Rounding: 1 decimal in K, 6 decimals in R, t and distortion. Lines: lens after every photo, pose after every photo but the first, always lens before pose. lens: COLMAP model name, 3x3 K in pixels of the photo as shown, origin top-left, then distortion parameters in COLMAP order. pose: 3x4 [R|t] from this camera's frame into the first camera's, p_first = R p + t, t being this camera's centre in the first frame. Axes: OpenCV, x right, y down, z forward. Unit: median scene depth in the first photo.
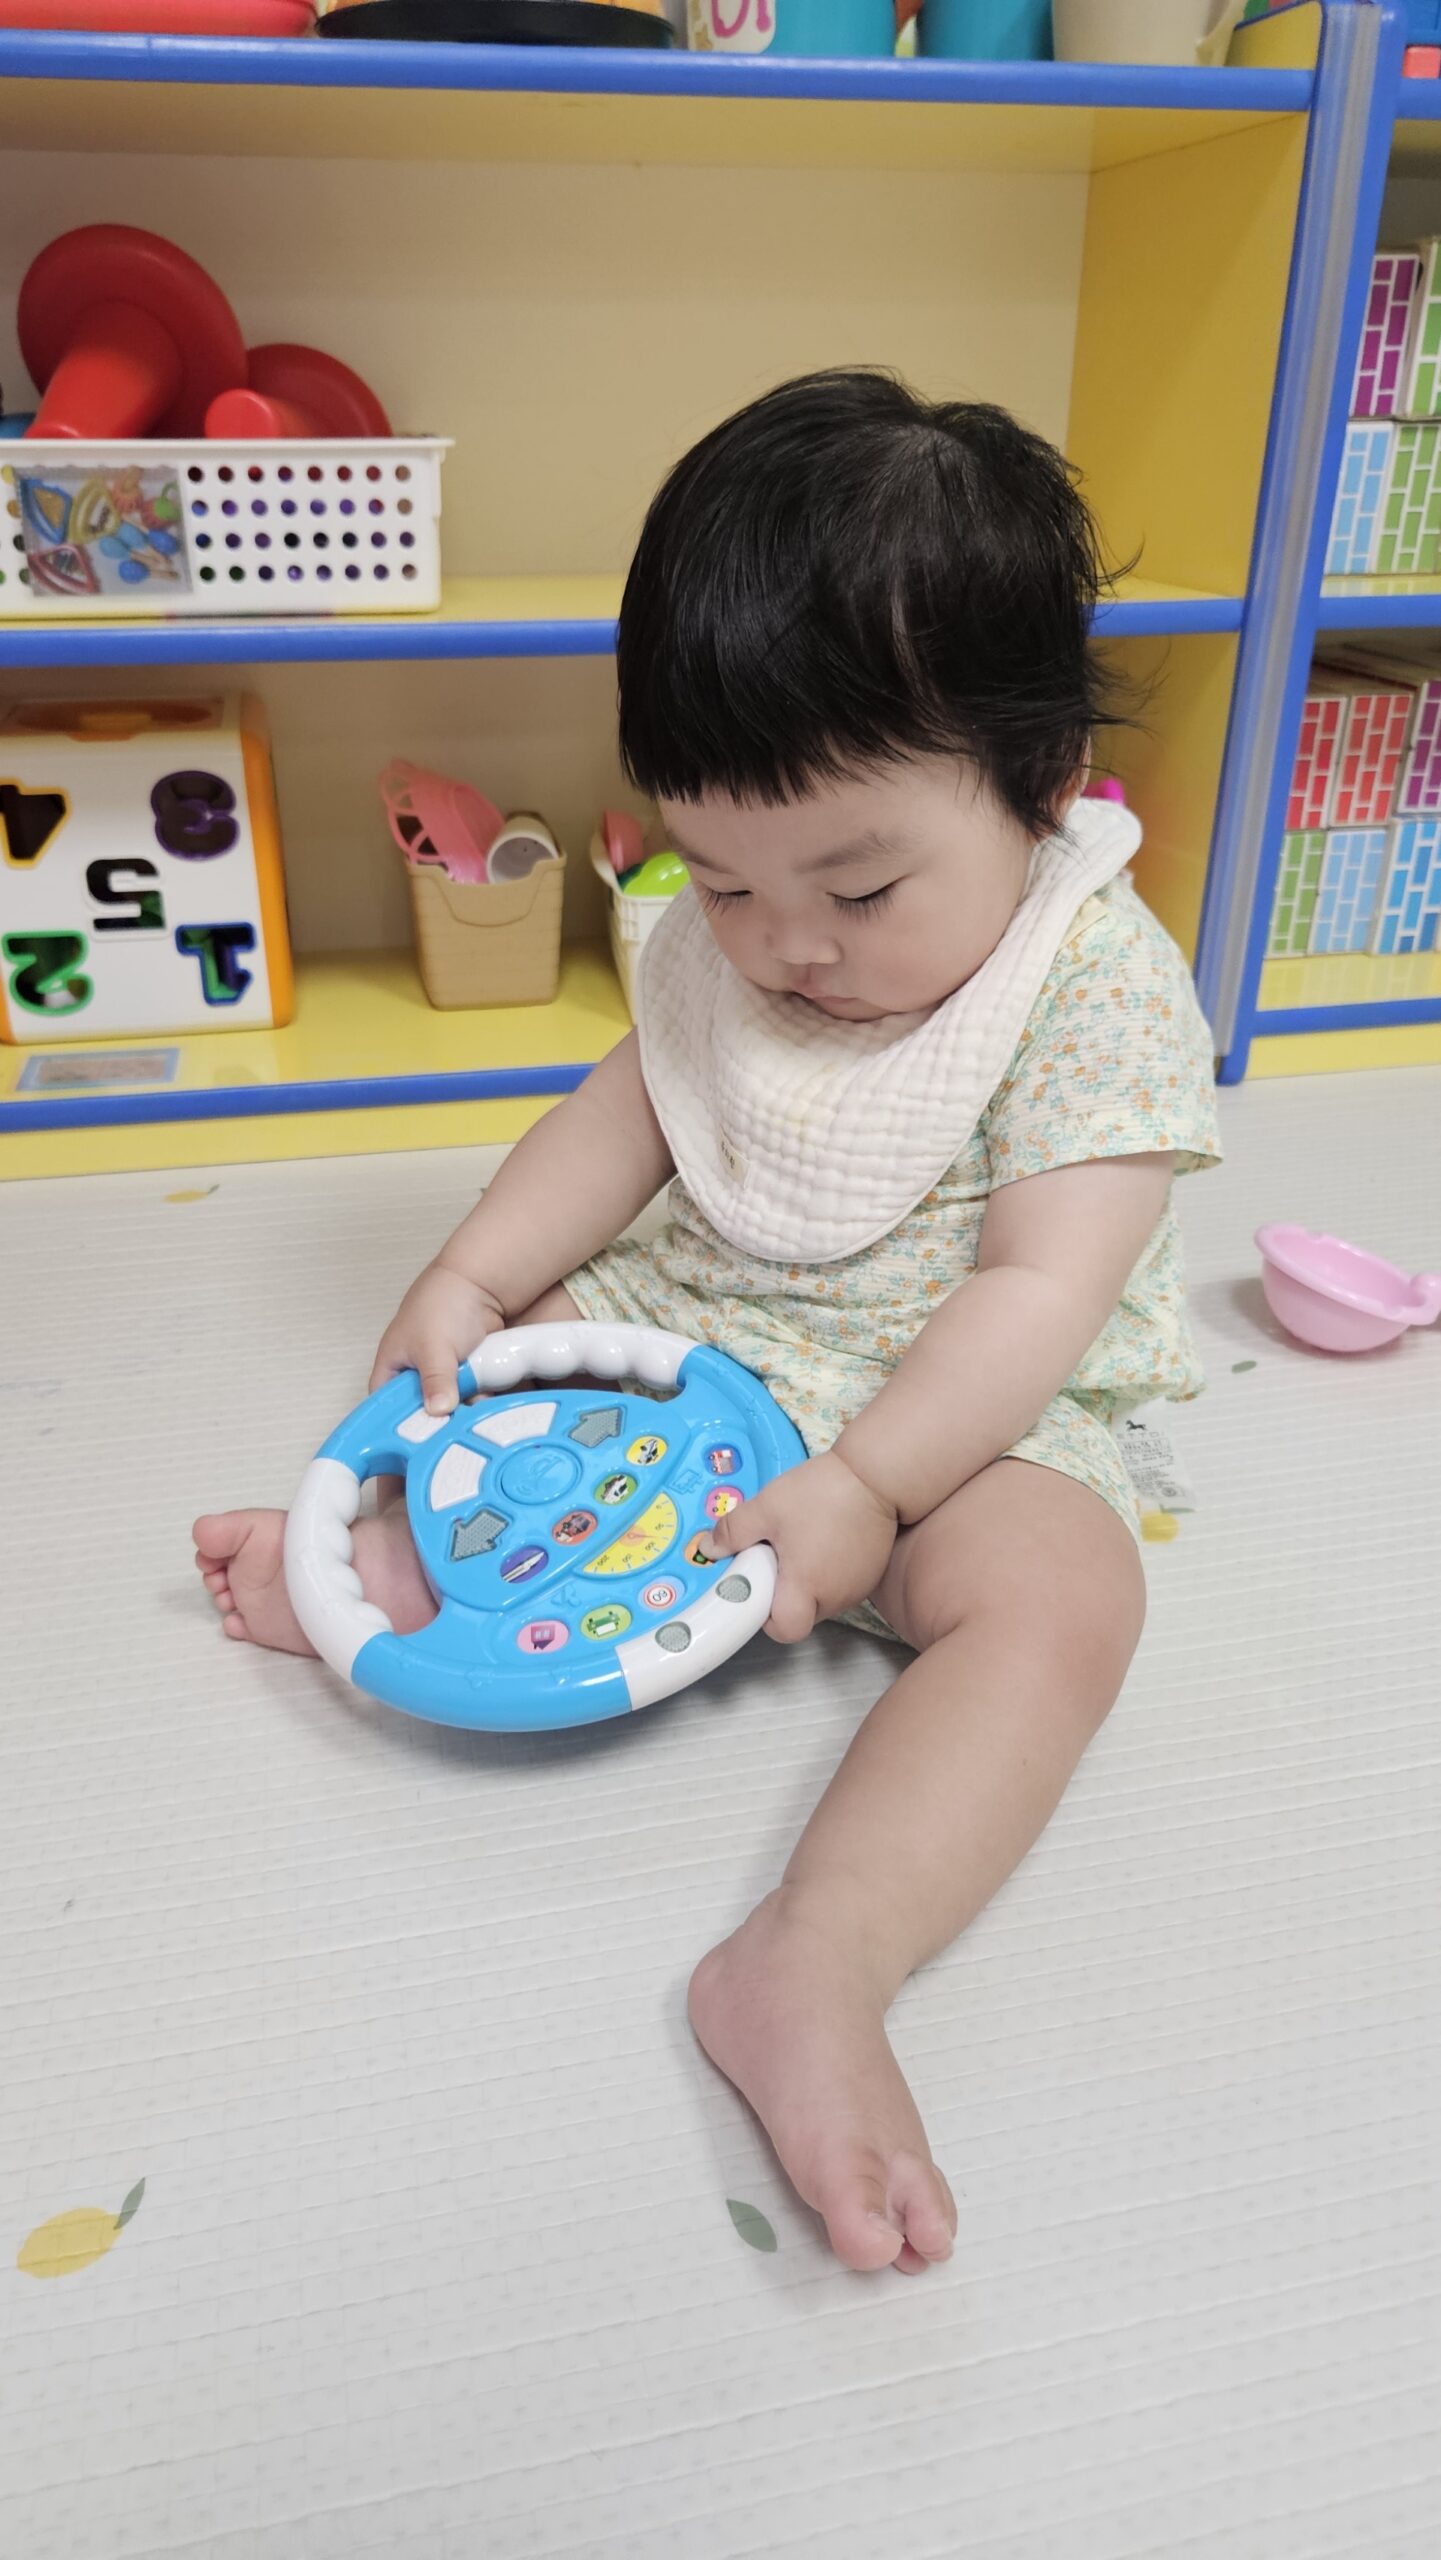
lens RADIAL K [[1858.1, 0, 645.4], [0, 1858.1, 1238.8], [0, 0, 1]] dist [0.056018, -0.051322]
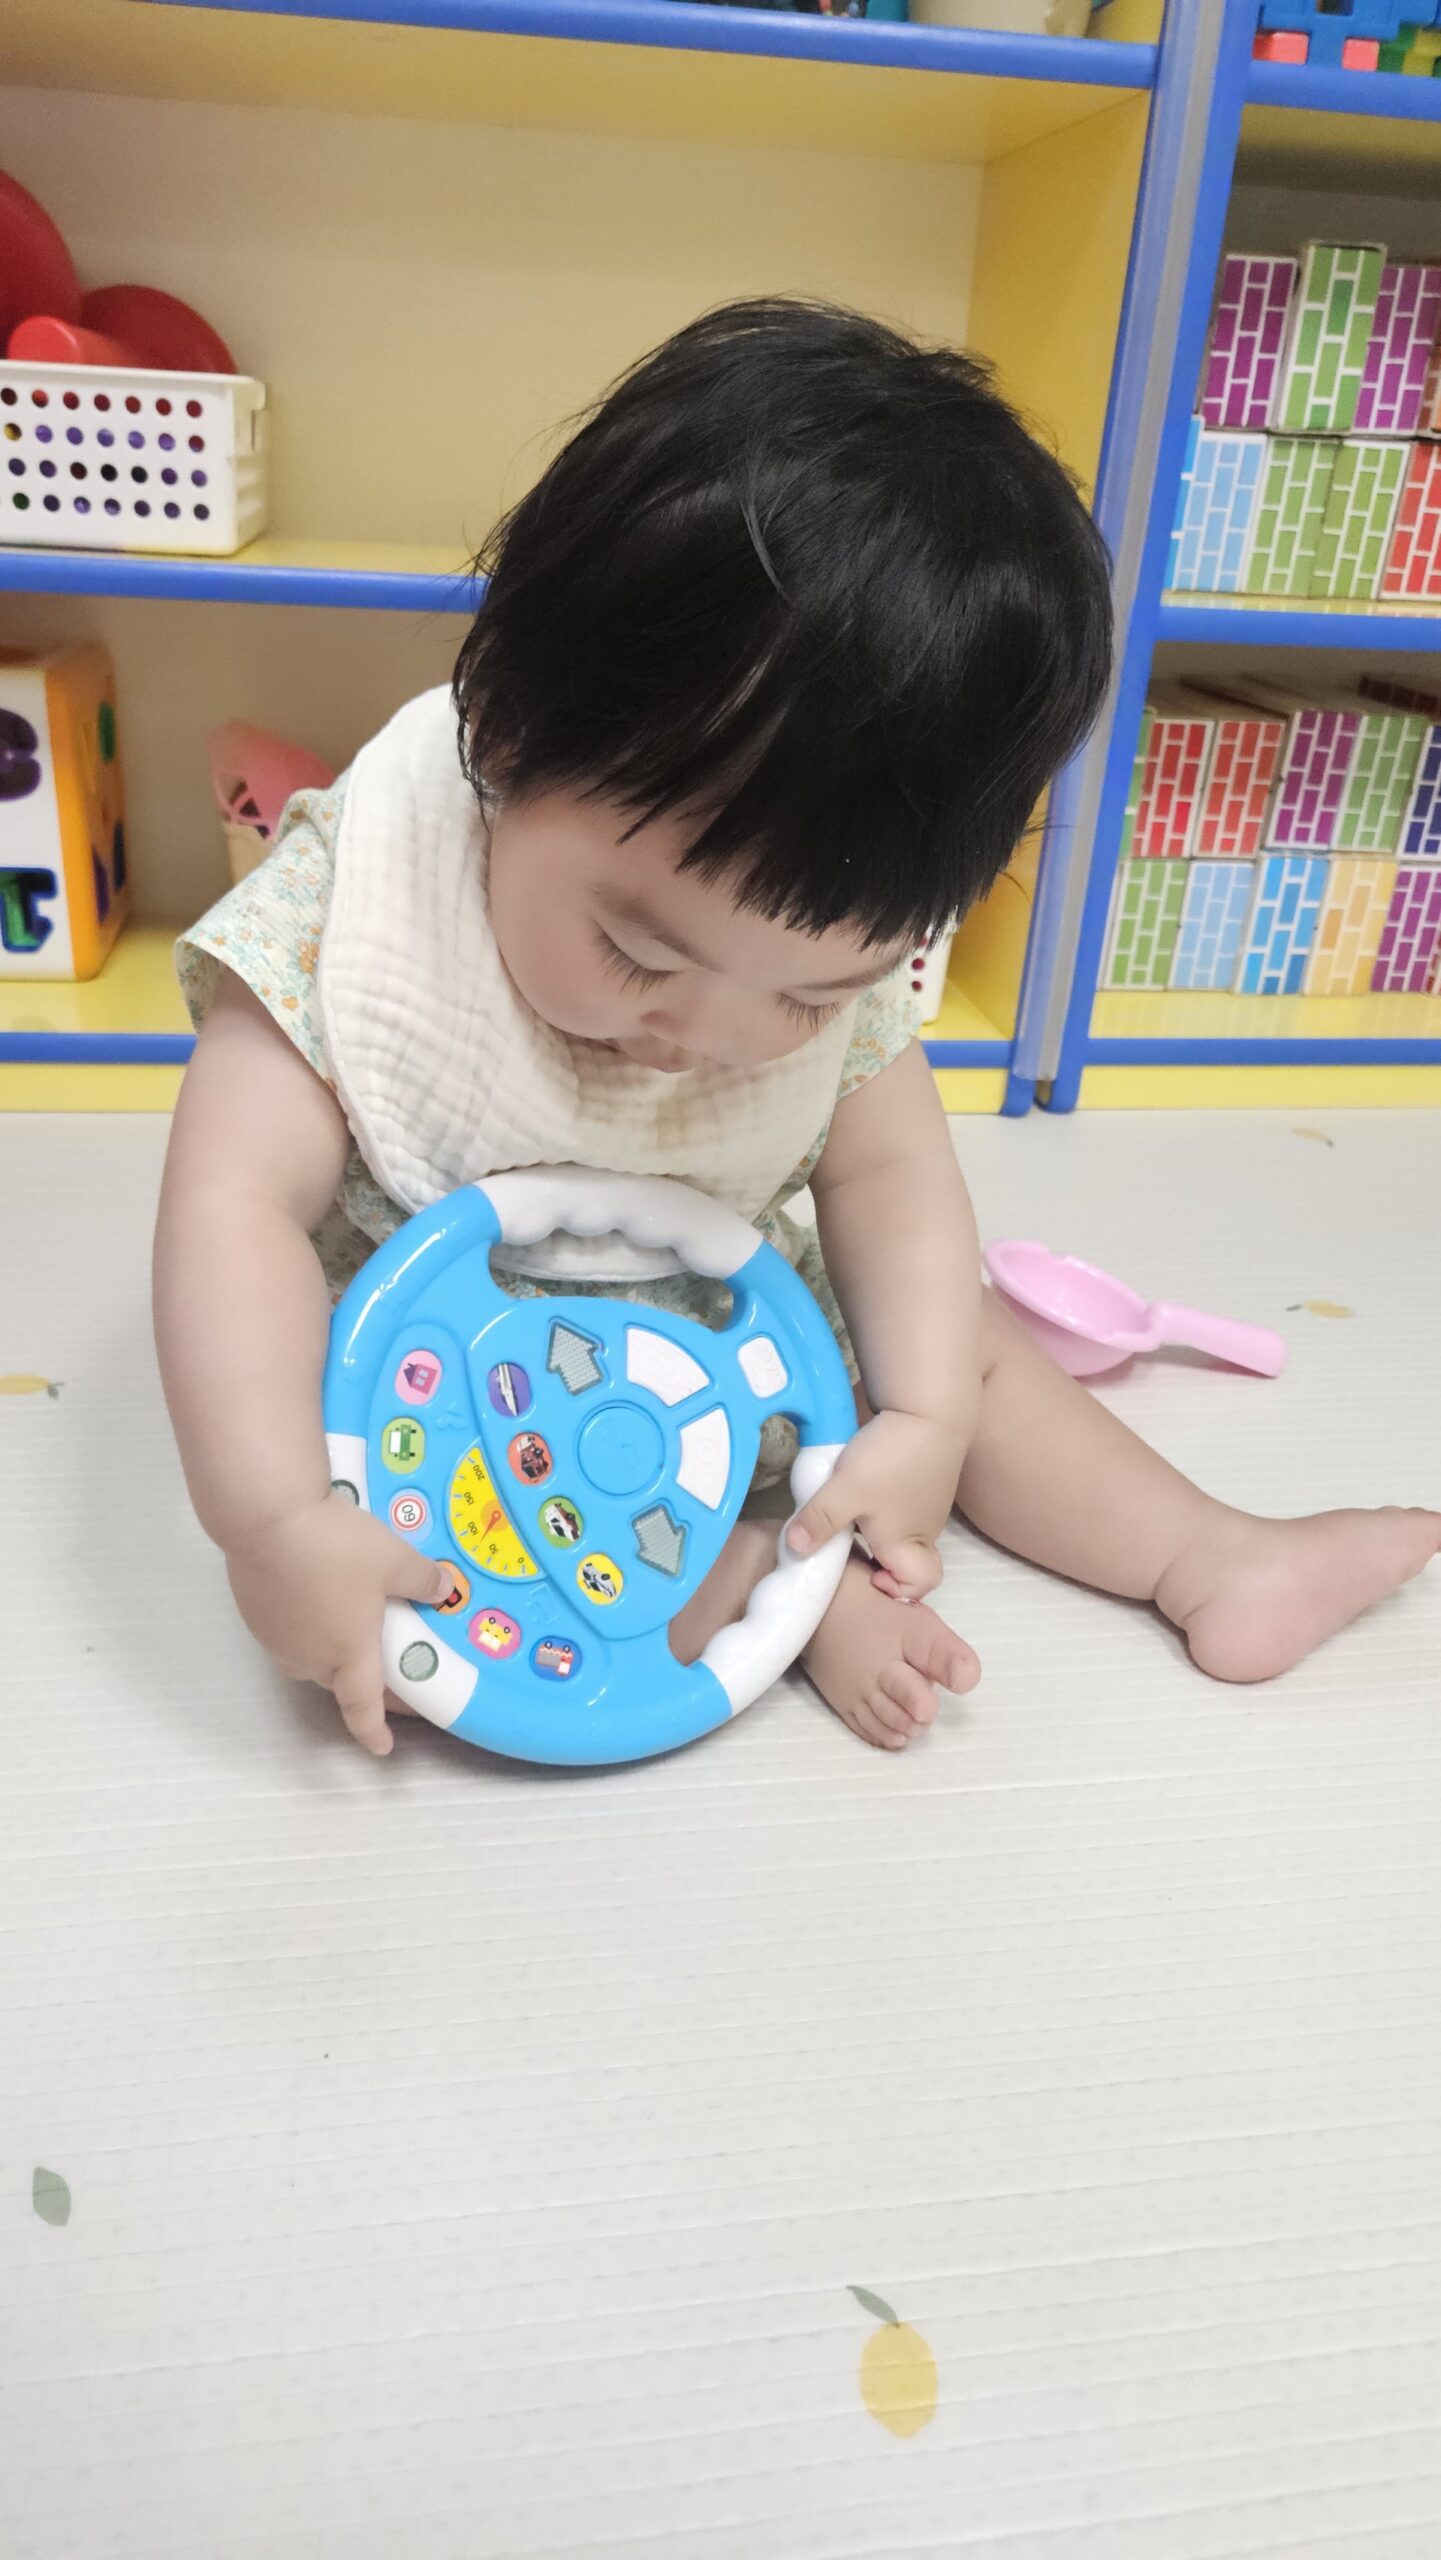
lens RADIAL K [[1858.1, 0, 665.7], [0, 1858.1, 1300.4], [0, 0, 1]] dist [0.056018, -0.051322]
pose [[0.996669, 0.074915, -0.032238, 0.155866], [-0.074660, 0.997168, 0.009049, 0.023128], [0.032825, -0.006612, 0.999439, 0.023654]]
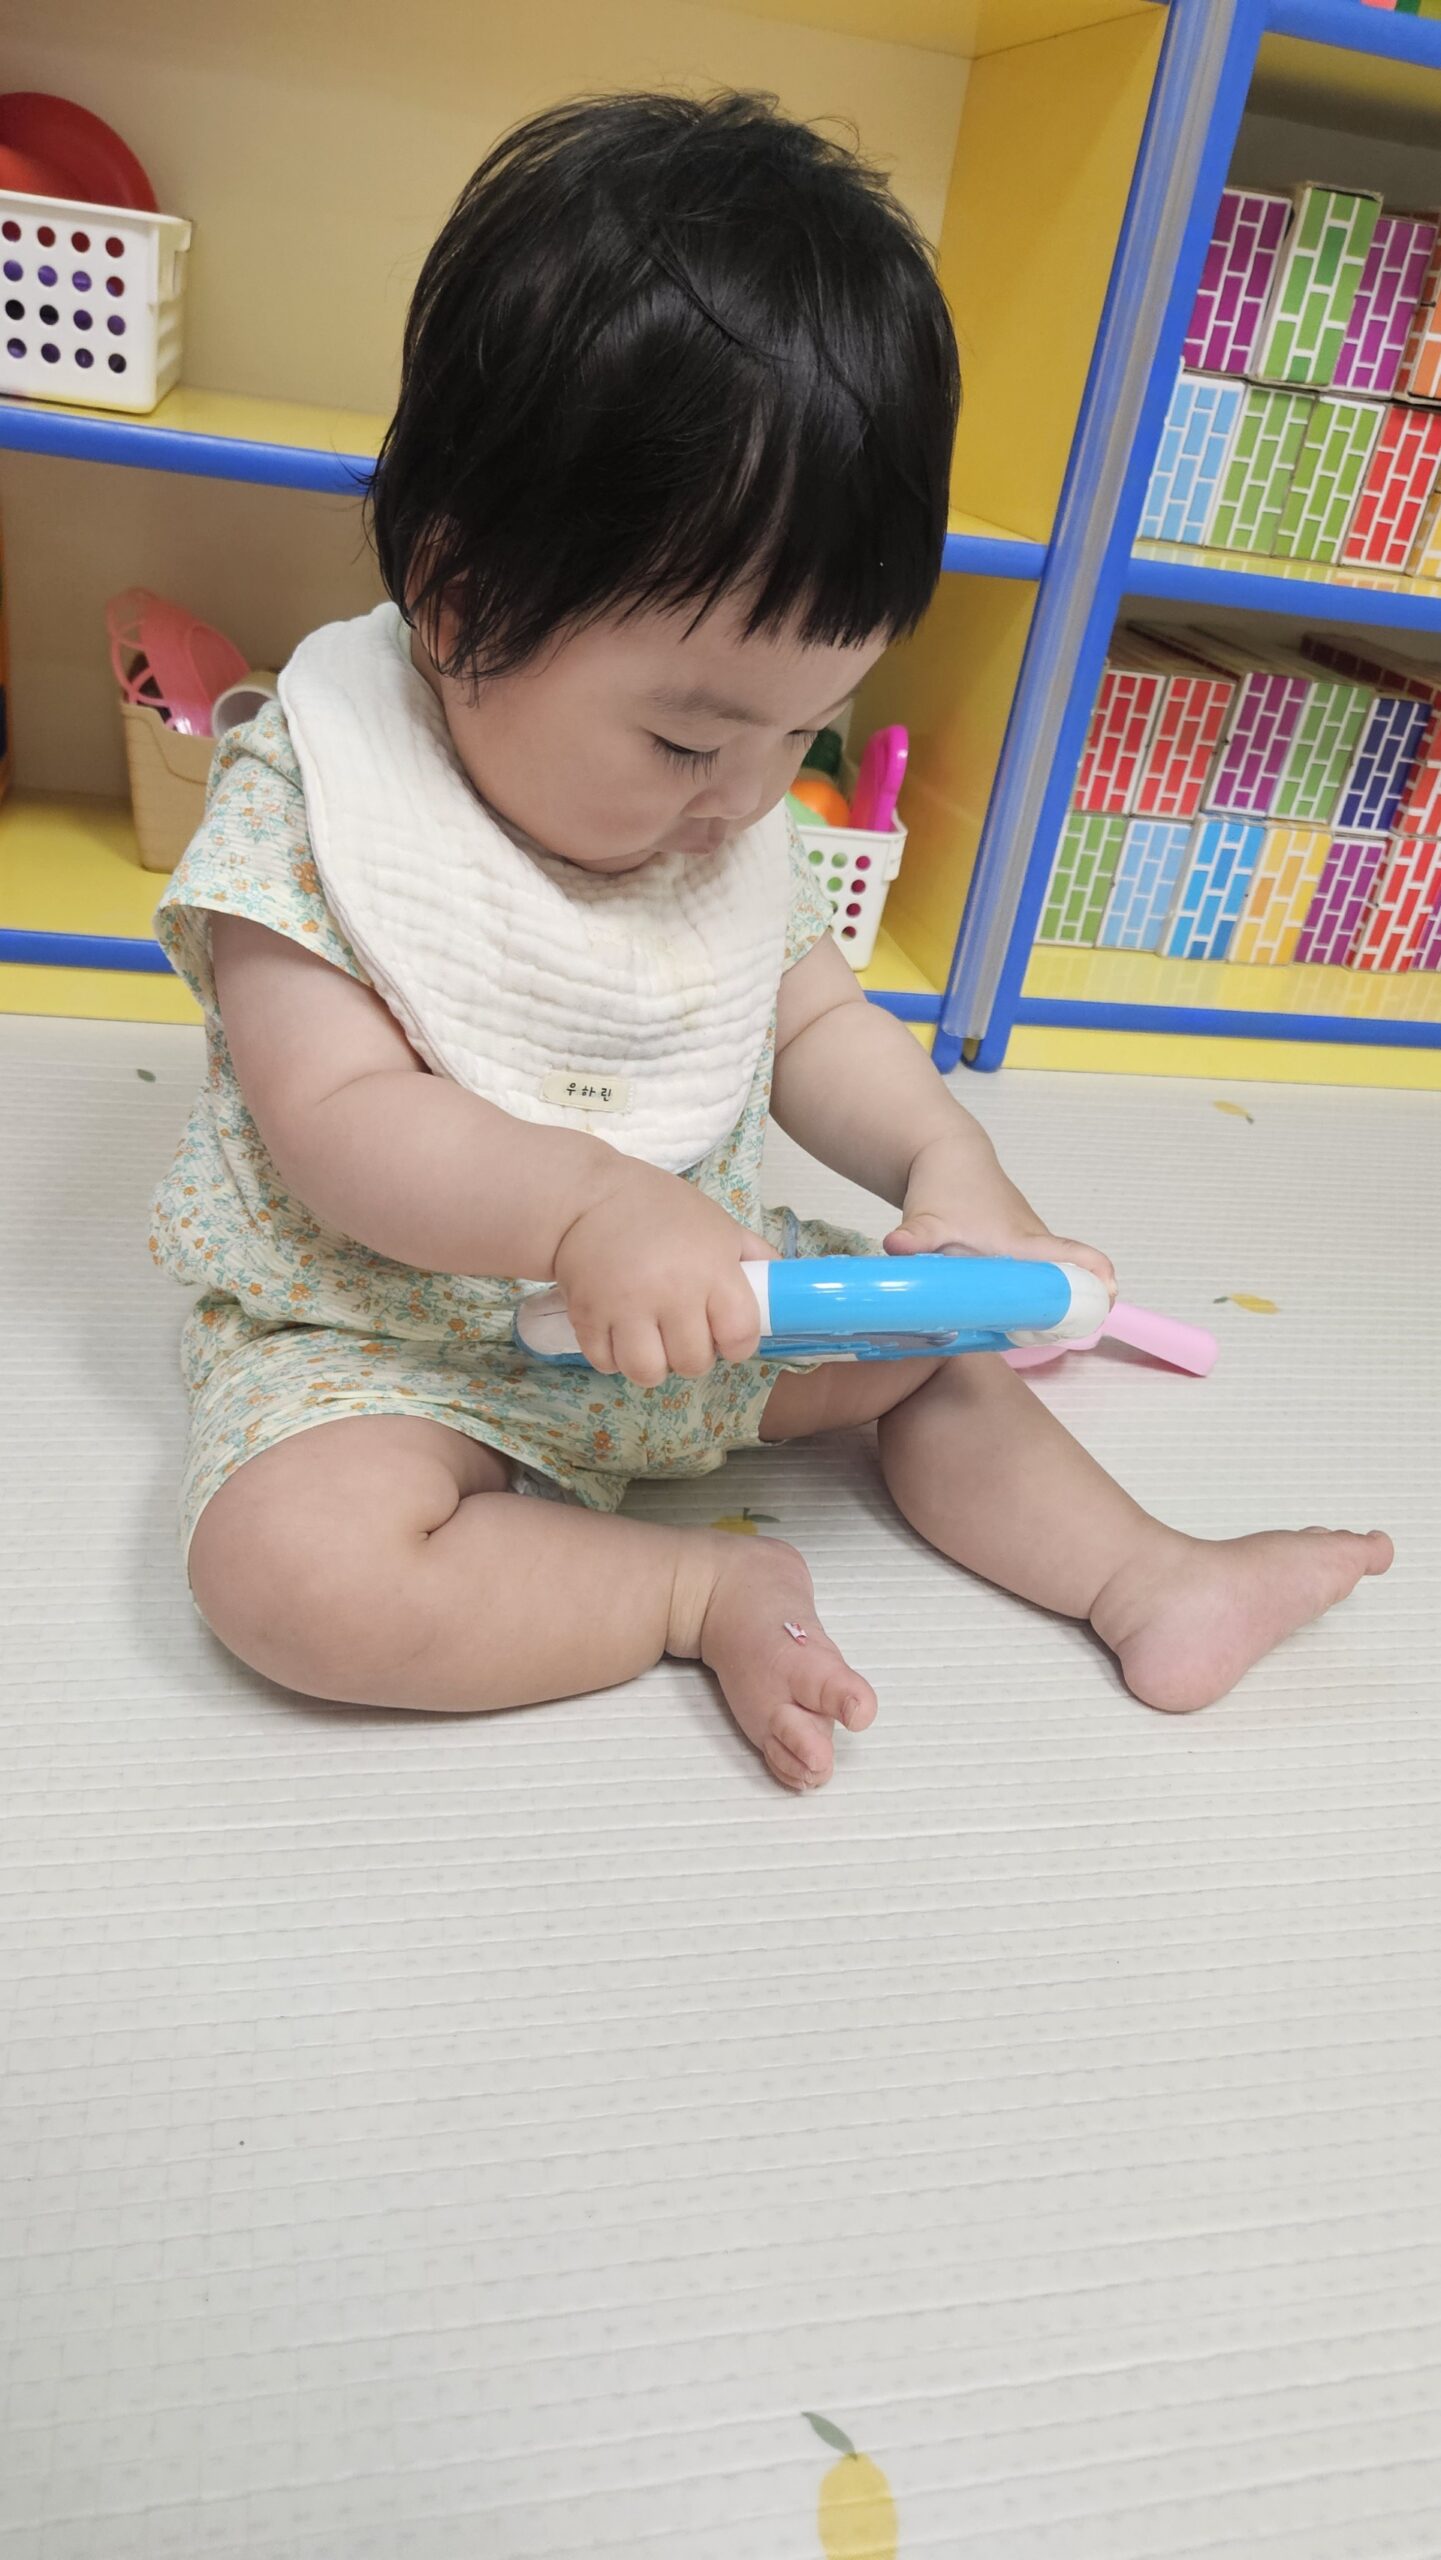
lens RADIAL K [[1858.1, 0, 681.3], [0, 1858.1, 1281.0], [0, 0, 1]] dist [0.056018, -0.051322]
pose [[0.989727, 0.127587, 0.064510, 0.119389], [-0.131349, 0.989645, 0.057882, -0.011796], [-0.056457, -0.065760, 0.996237, 0.060879]]
